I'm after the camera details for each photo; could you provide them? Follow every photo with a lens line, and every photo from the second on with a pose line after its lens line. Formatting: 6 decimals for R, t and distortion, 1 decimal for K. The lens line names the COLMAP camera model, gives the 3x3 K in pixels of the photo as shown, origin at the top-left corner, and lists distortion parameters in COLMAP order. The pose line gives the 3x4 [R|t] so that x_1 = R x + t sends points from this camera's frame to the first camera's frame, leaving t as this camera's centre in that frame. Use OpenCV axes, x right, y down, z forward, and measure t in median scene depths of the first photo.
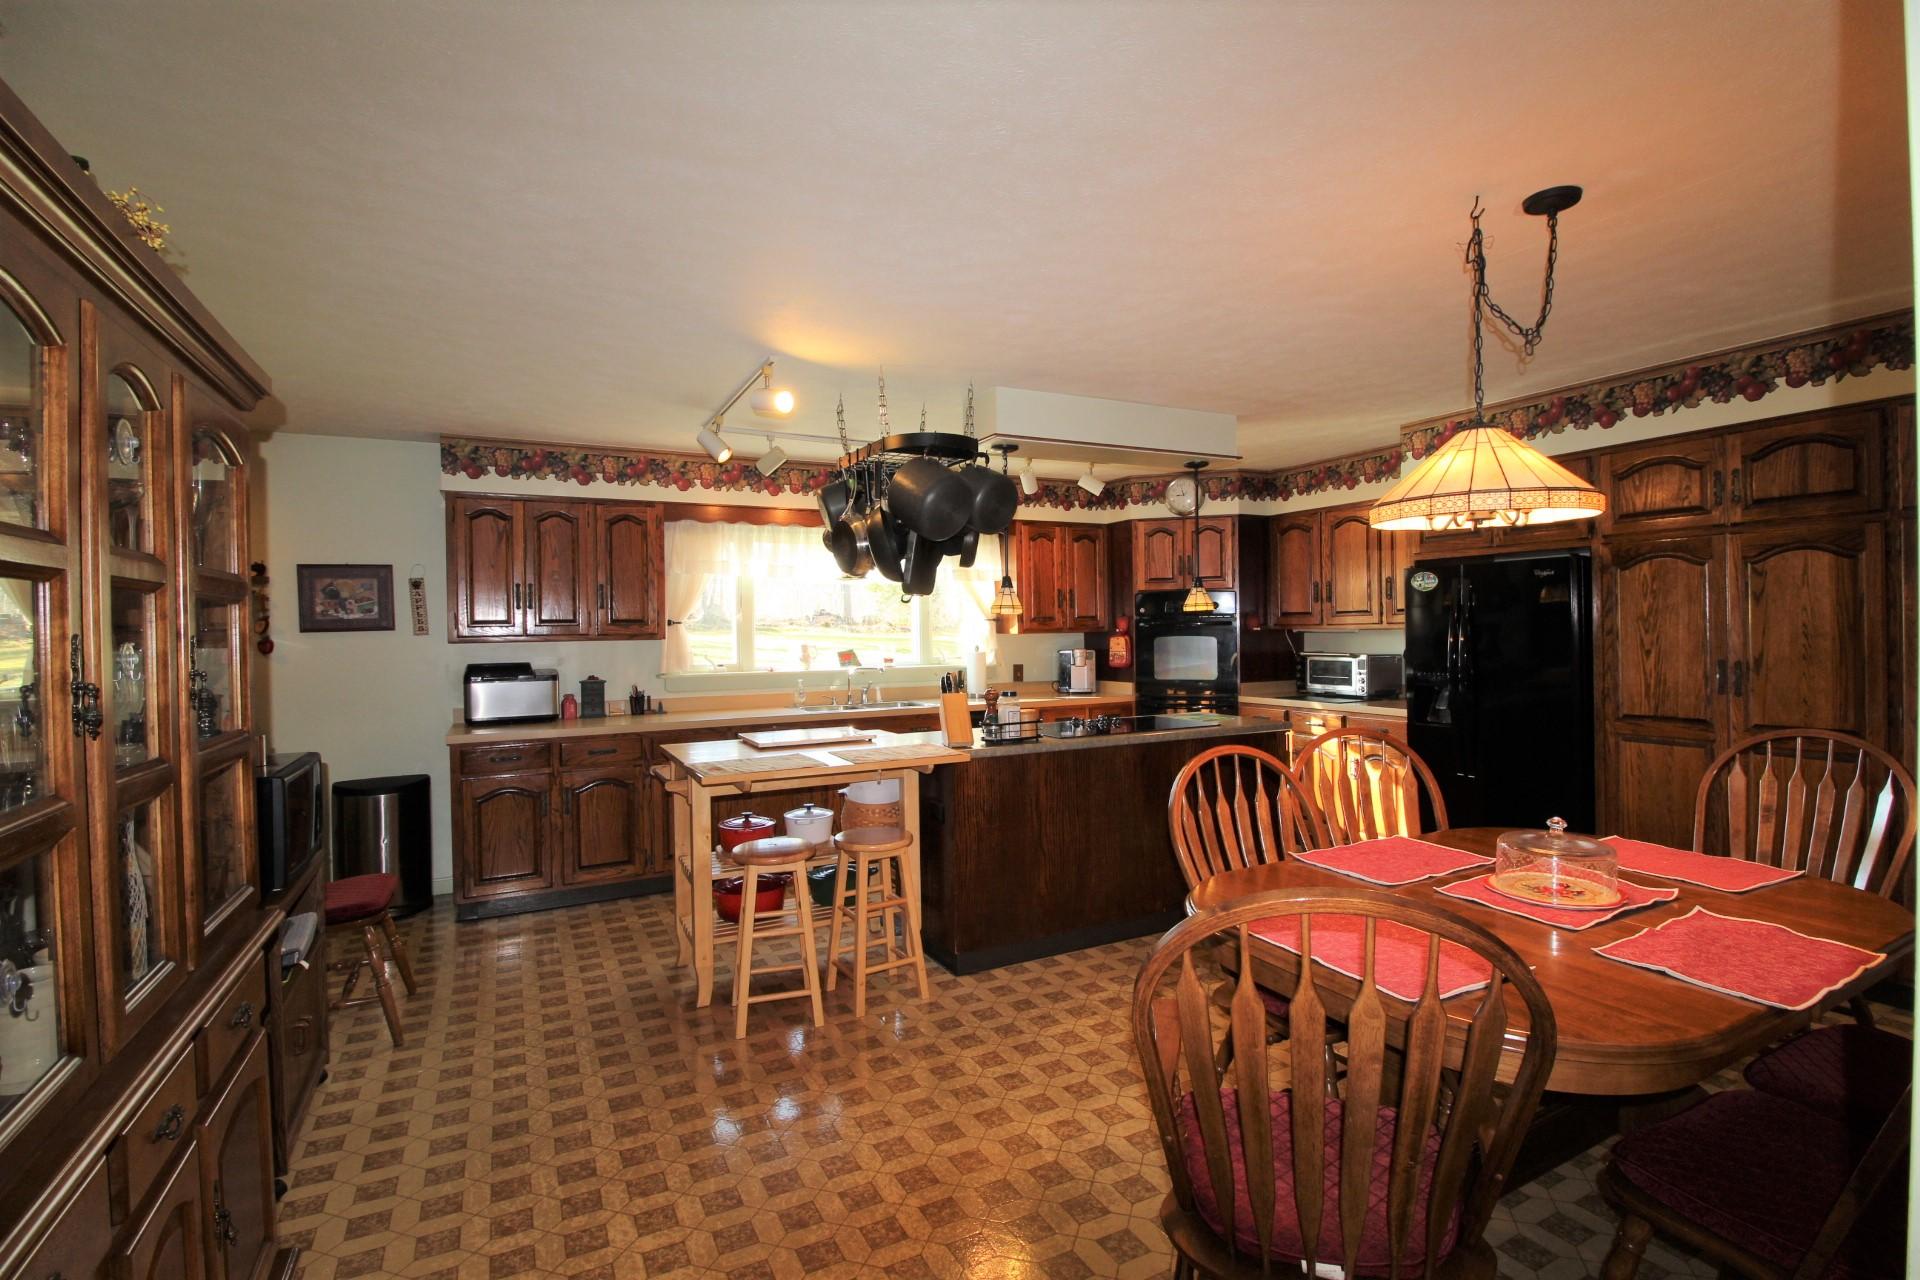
lens RADIAL K [[891.5, 0, 974.4], [0, 891.5, 635.1], [0, 0, 1]] dist [-0.007676, -0.002476]
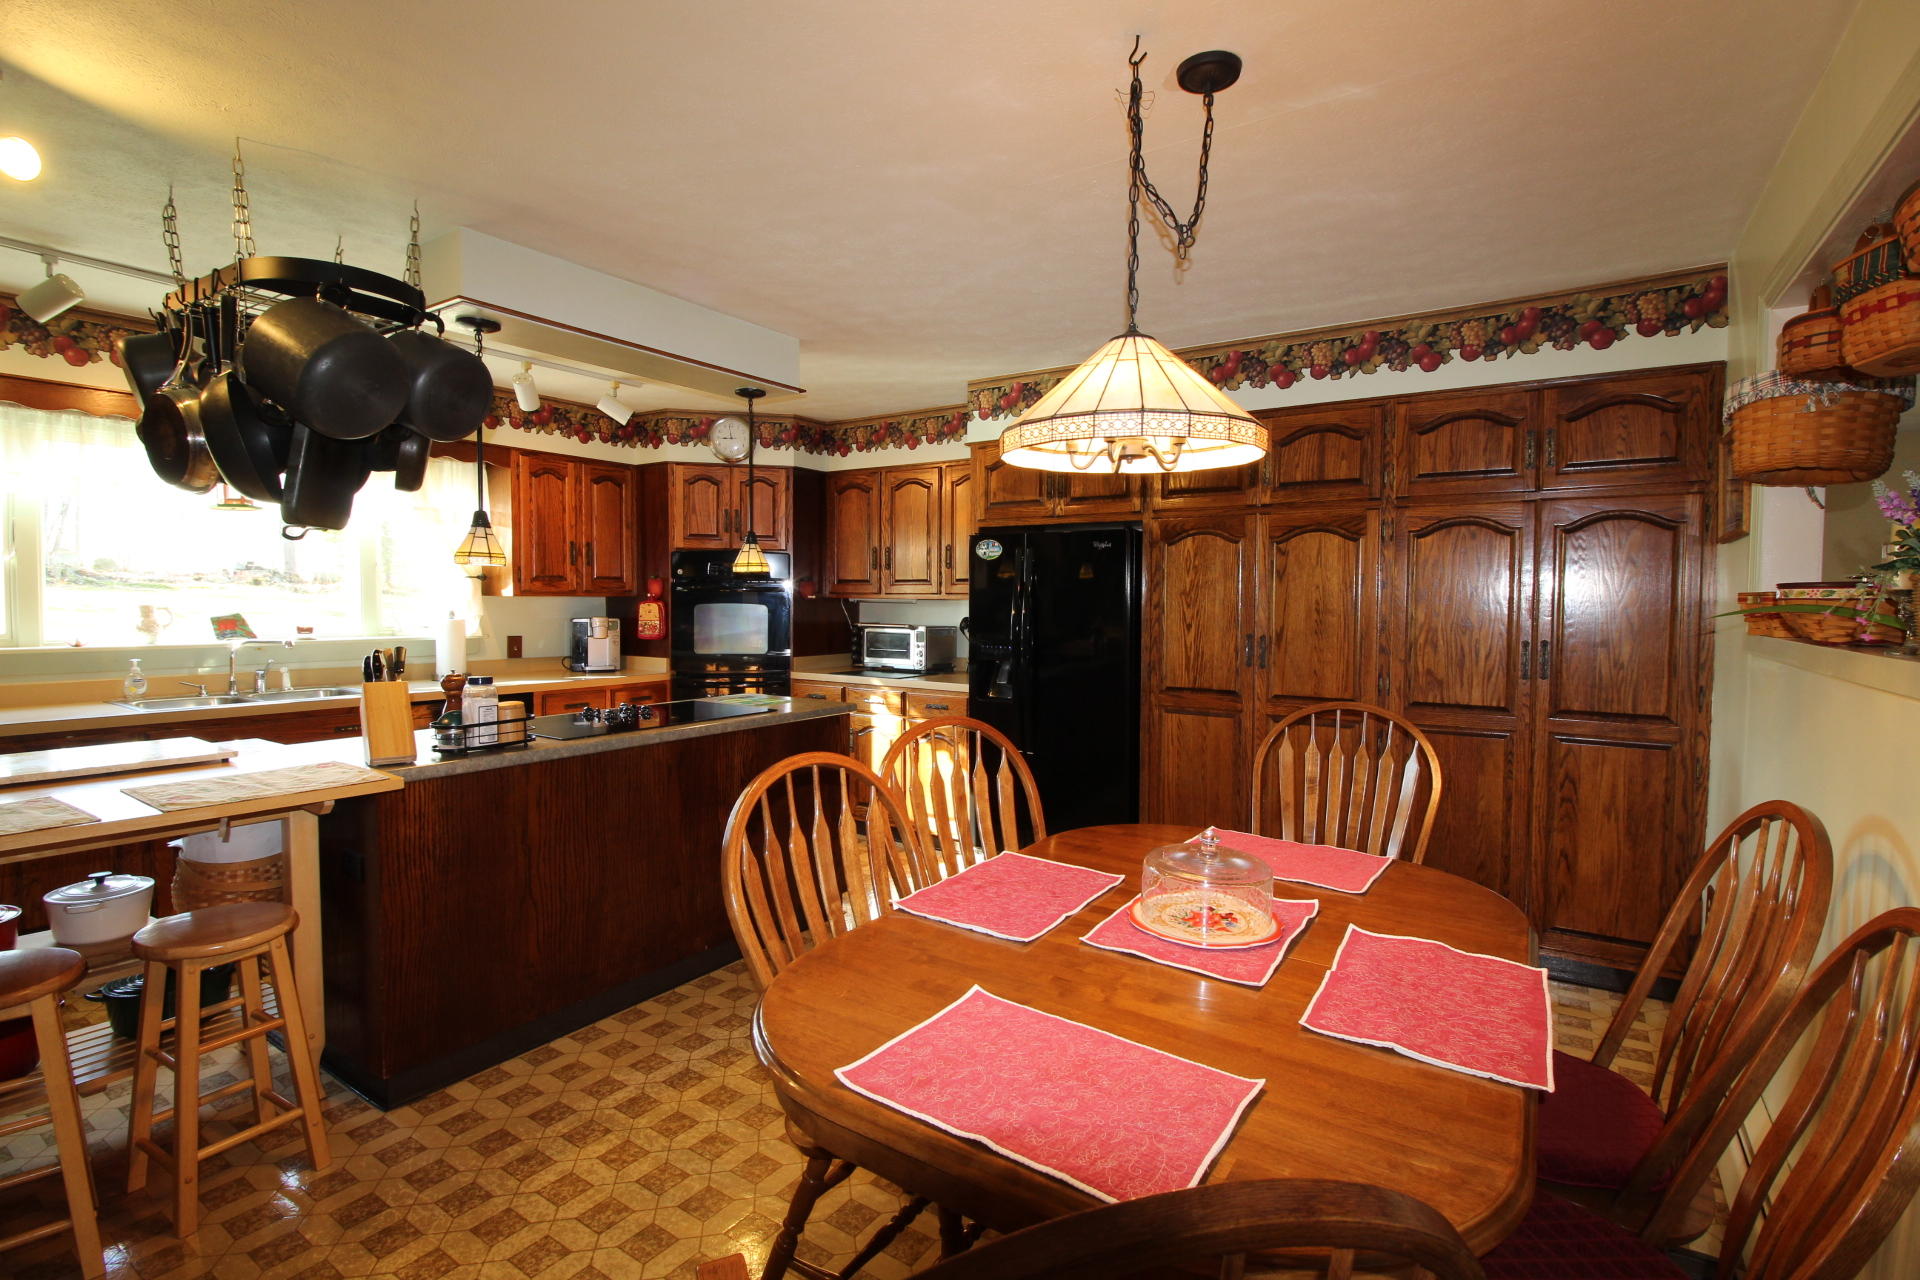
lens RADIAL K [[891.5, 0, 972.3], [0, 891.5, 630.9], [0, 0, 1]] dist [-0.007676, -0.002476]
pose [[0.875066, 0.003855, 0.483988, 0.040699], [-0.017973, 0.999537, 0.024535, 0.003950], [-0.483669, -0.030168, 0.874731, 0.225687]]
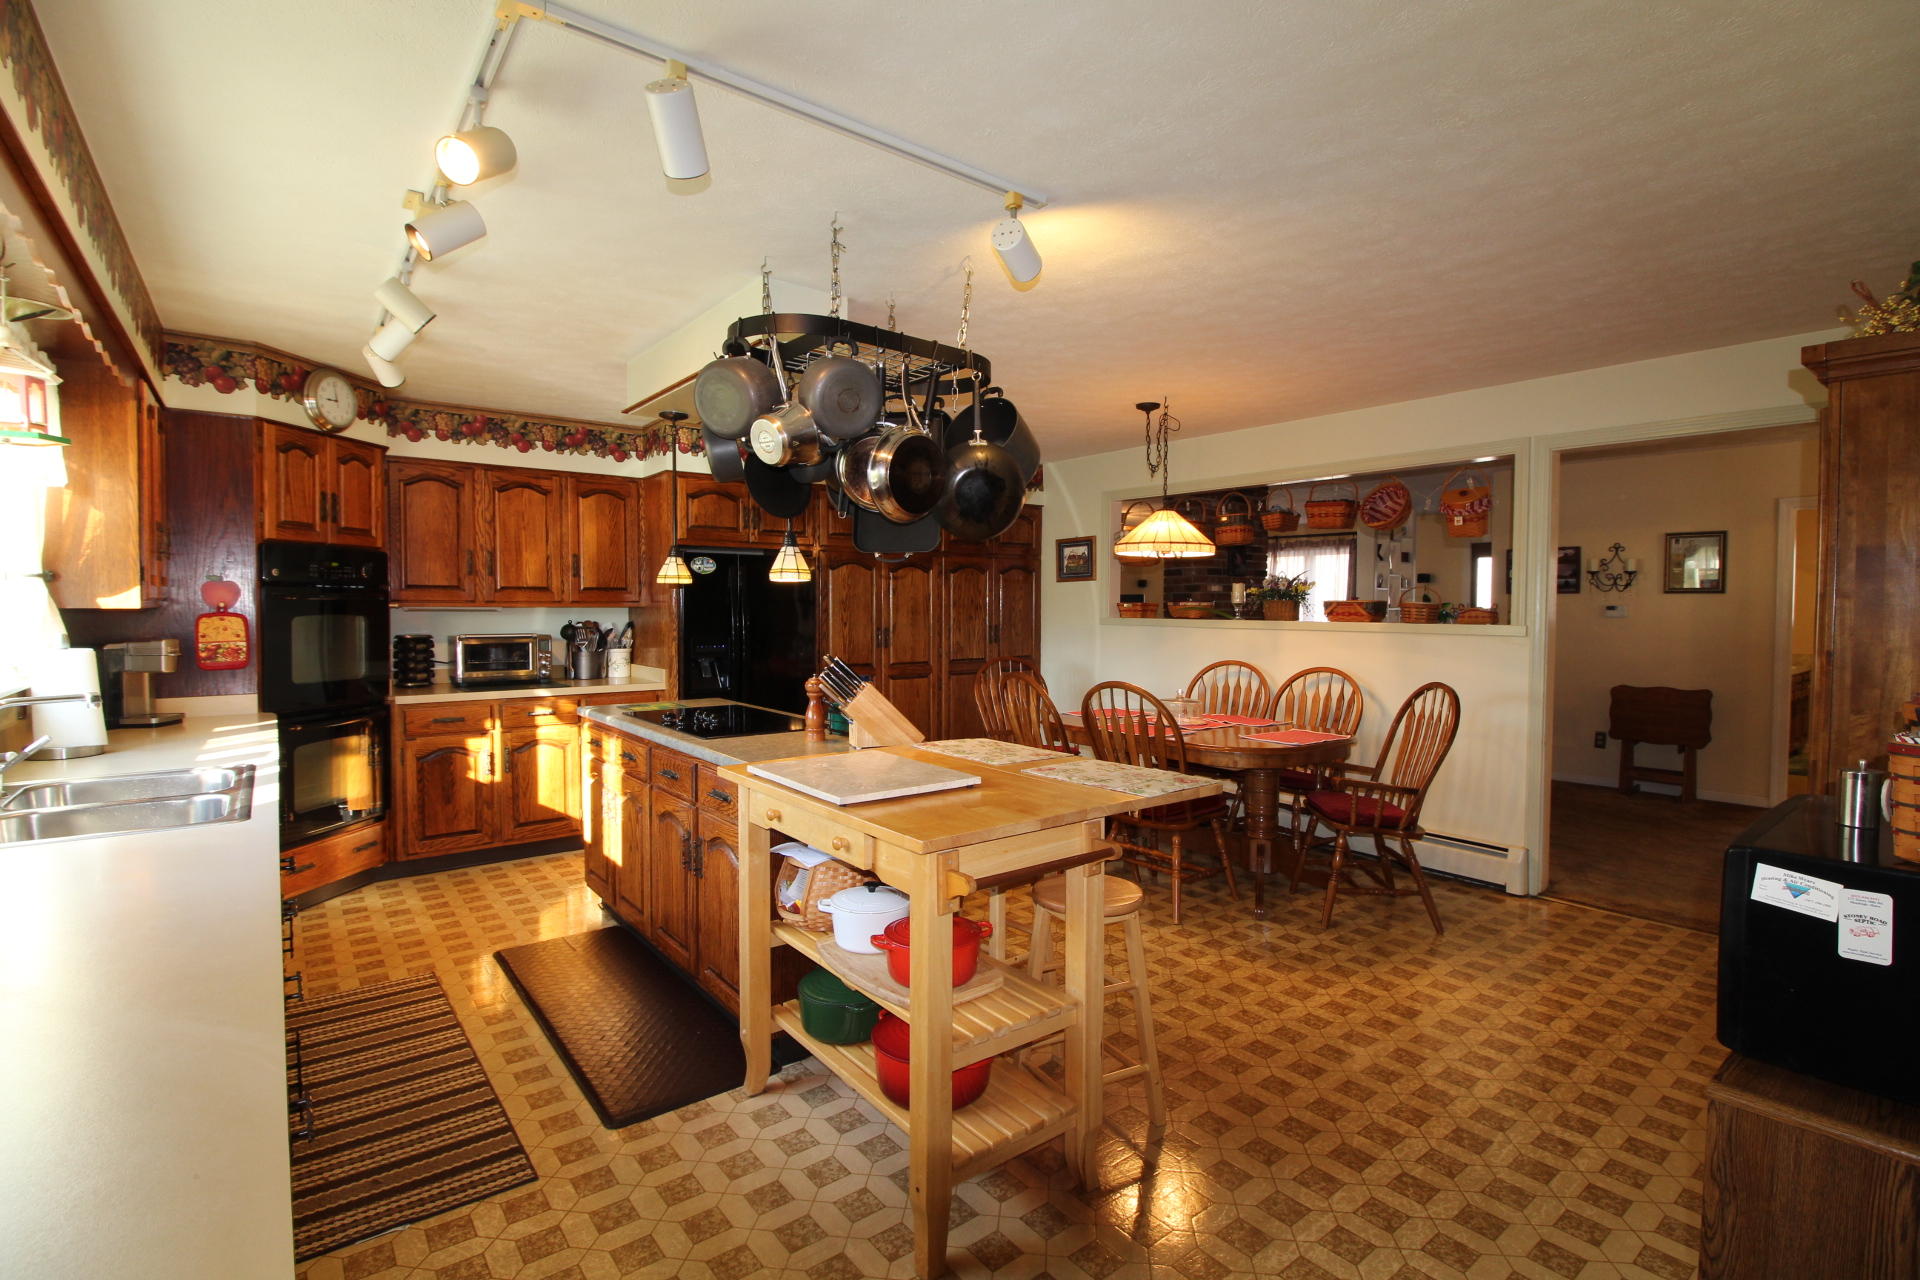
lens RADIAL K [[891.5, 0, 974.7], [0, 891.5, 637.7], [0, 0, 1]] dist [-0.007676, -0.002476]
pose [[-0.184494, -0.017936, 0.982670, -0.838759], [0.007369, 0.999780, 0.019632, 0.014595], [-0.982806, 0.010863, -0.184321, 1.101913]]
